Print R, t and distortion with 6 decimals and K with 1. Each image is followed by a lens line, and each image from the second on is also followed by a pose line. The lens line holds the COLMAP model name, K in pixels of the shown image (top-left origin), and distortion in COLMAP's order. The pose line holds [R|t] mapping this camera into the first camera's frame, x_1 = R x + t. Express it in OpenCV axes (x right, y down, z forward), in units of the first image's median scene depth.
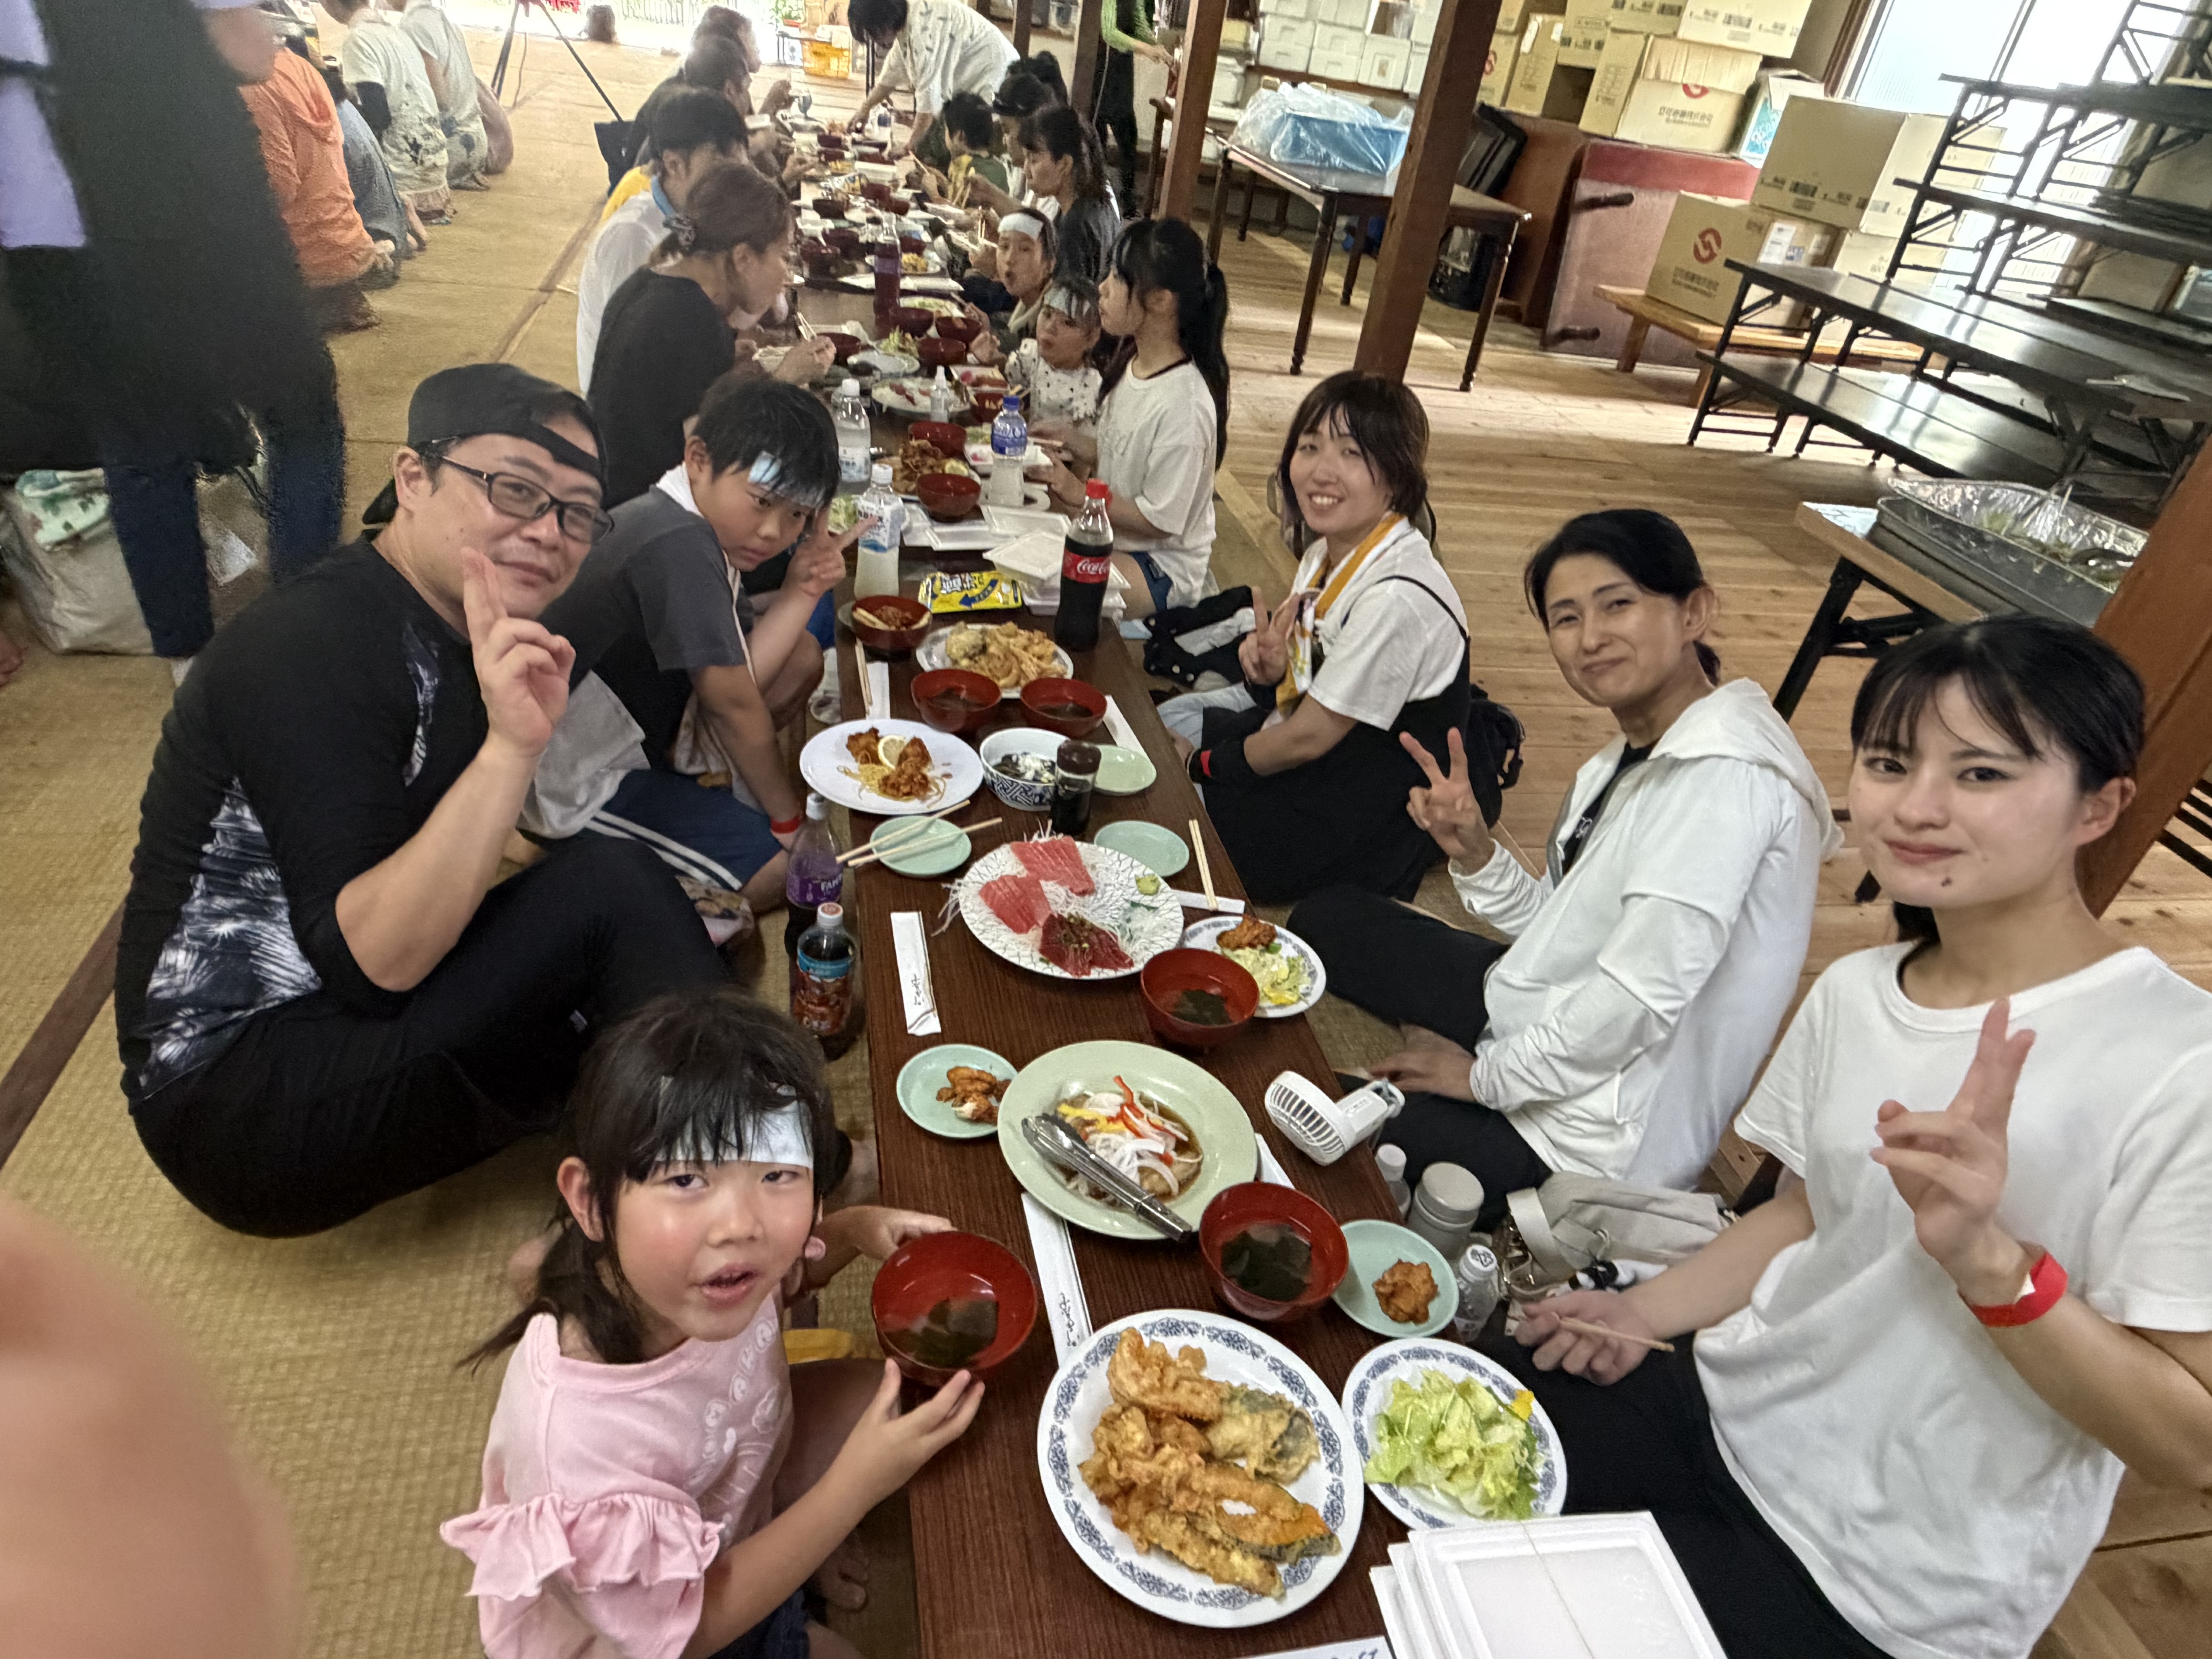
lens RADIAL K [[1287.9, 0, 1103.6], [0, 1287.9, 825.0], [0, 0, 1]] dist [0.000520, -0.004067]
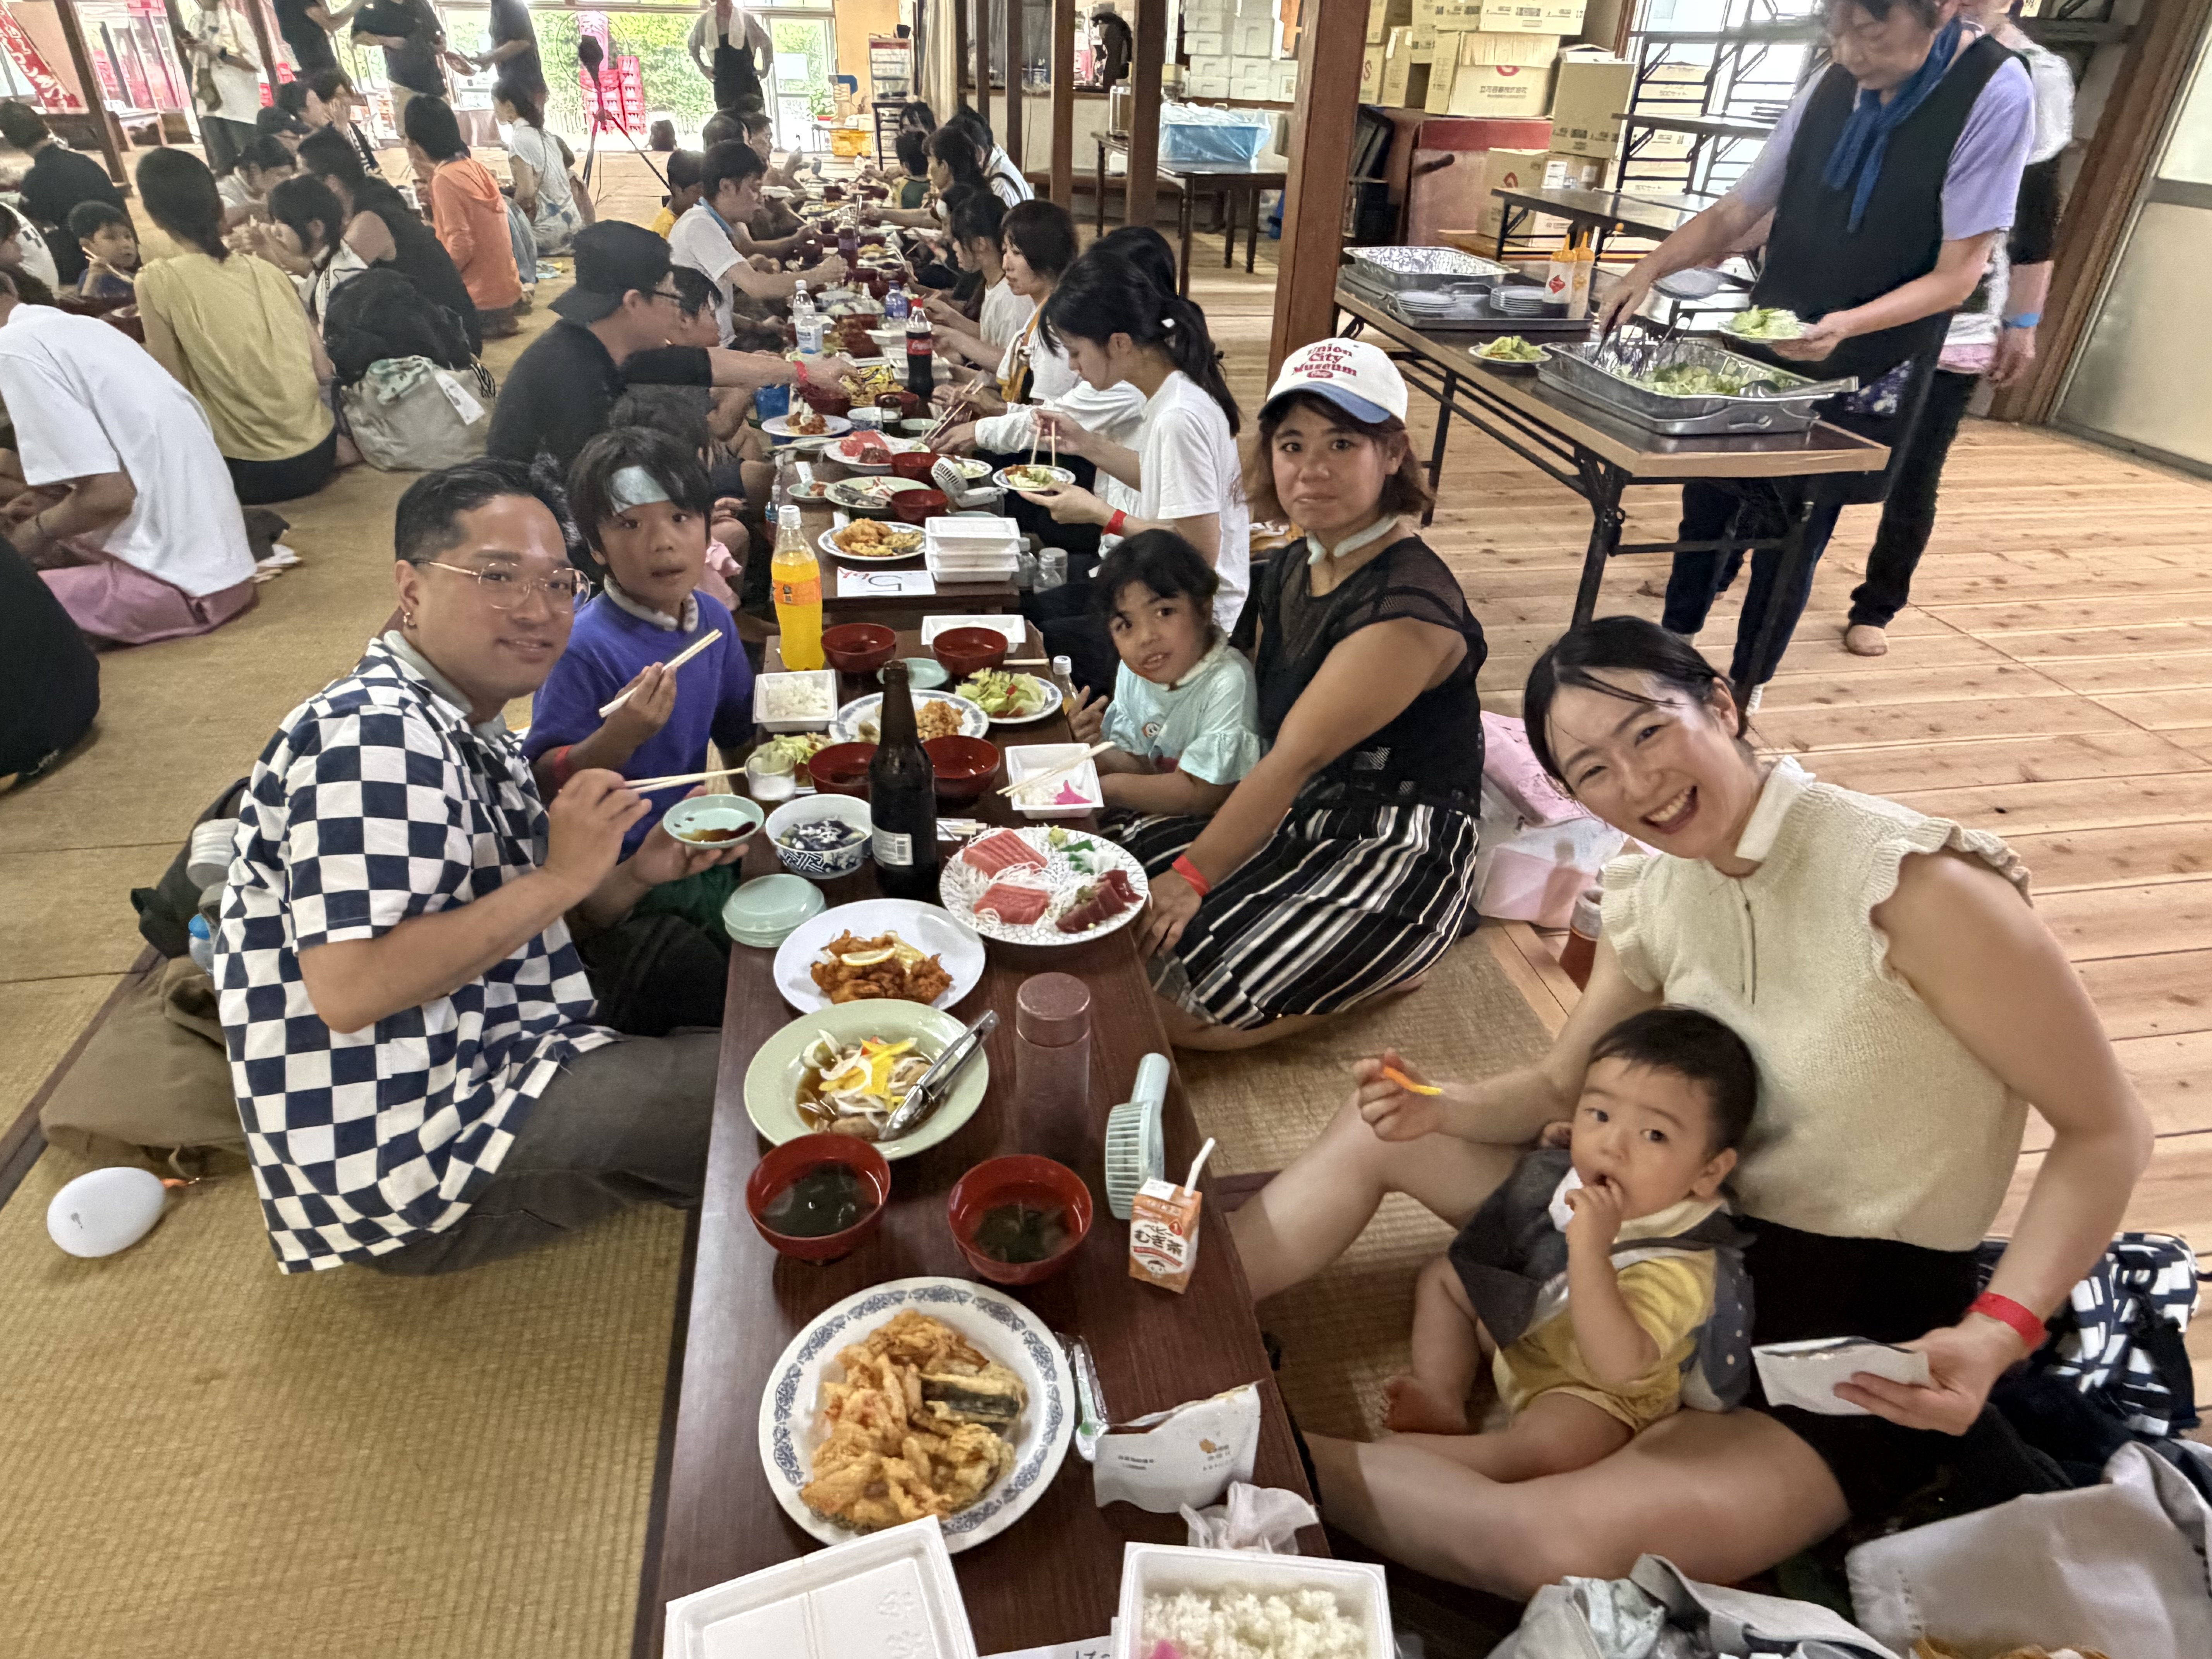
lens RADIAL K [[1287.9, 0, 1105.9], [0, 1287.9, 831.9], [0, 0, 1]] dist [0.000520, -0.004067]
pose [[0.993857, -0.080704, -0.075737, 0.122308], [0.078043, 0.996246, -0.037466, 0.210864], [0.078476, 0.031325, 0.996424, -0.292275]]
